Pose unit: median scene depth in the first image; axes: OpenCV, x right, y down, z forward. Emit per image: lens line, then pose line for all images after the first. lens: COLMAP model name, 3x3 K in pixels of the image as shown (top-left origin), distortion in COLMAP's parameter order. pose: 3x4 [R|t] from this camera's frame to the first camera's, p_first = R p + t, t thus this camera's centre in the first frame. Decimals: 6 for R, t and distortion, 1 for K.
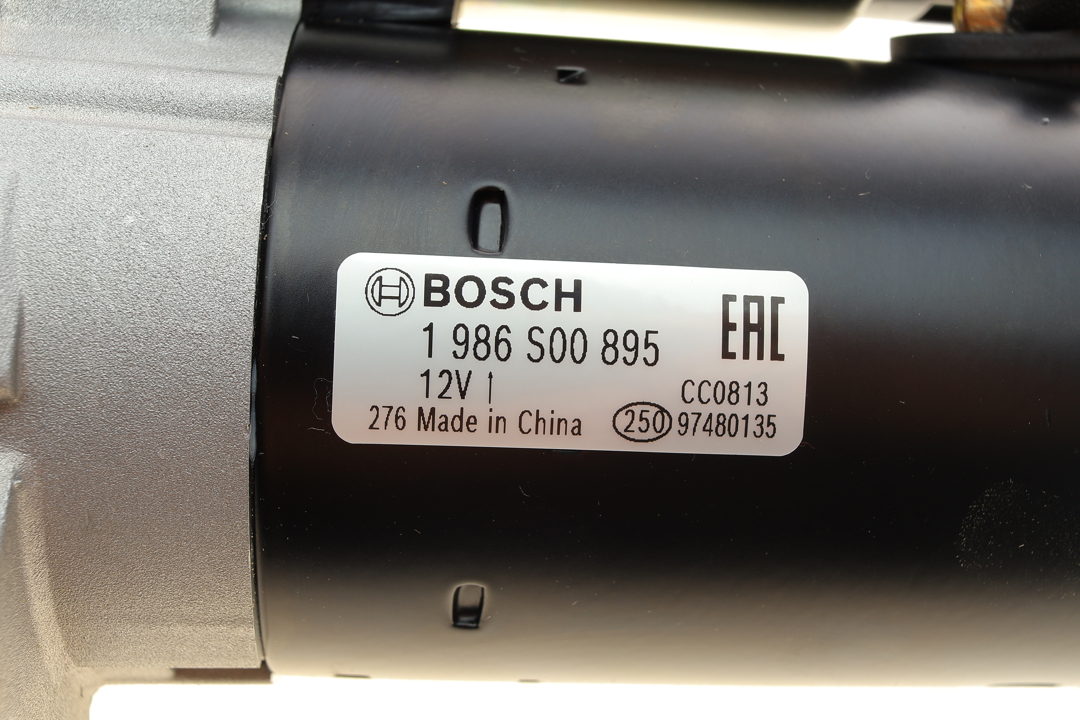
lens RADIAL K [[1194.3, 0, 540.1], [0, 1194.3, 360.1], [0, 0, 1]] dist [-0.015979, 0.000000]
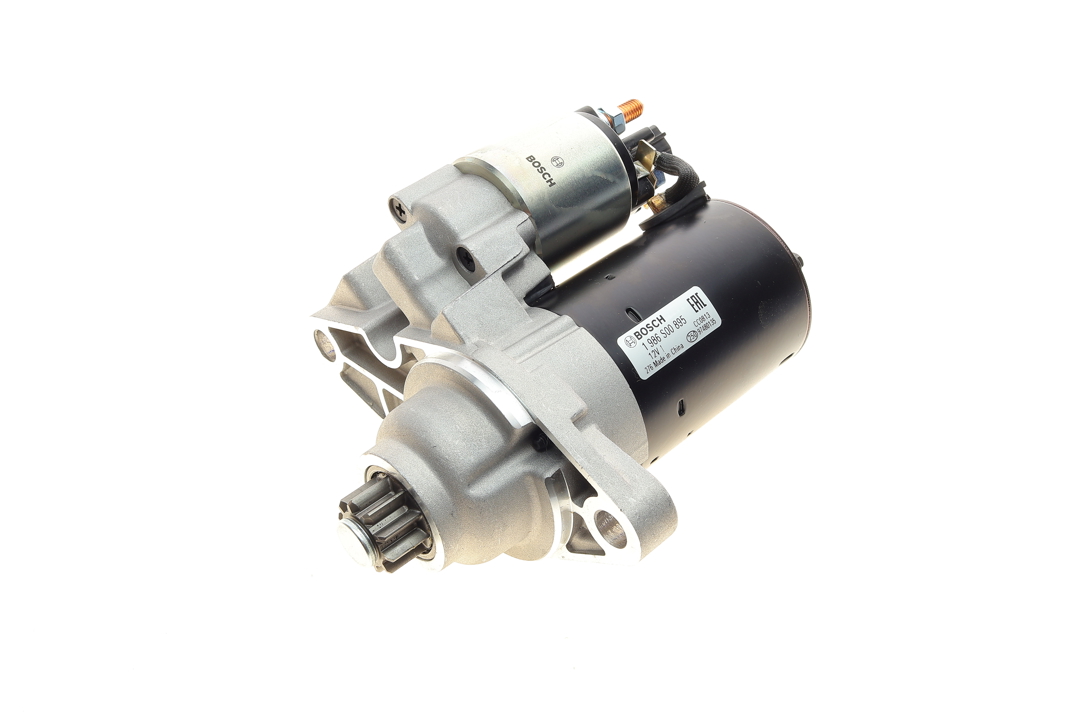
lens RADIAL K [[1194.3, 0, 540.0], [0, 1194.3, 359.7], [0, 0, 1]] dist [-0.015979, 0.000000]
pose [[0.717563, -0.523192, 0.459753, -2.112308], [0.587634, 0.809119, 0.003611, -0.193453], [-0.373884, 0.267575, 0.888040, -2.264734]]
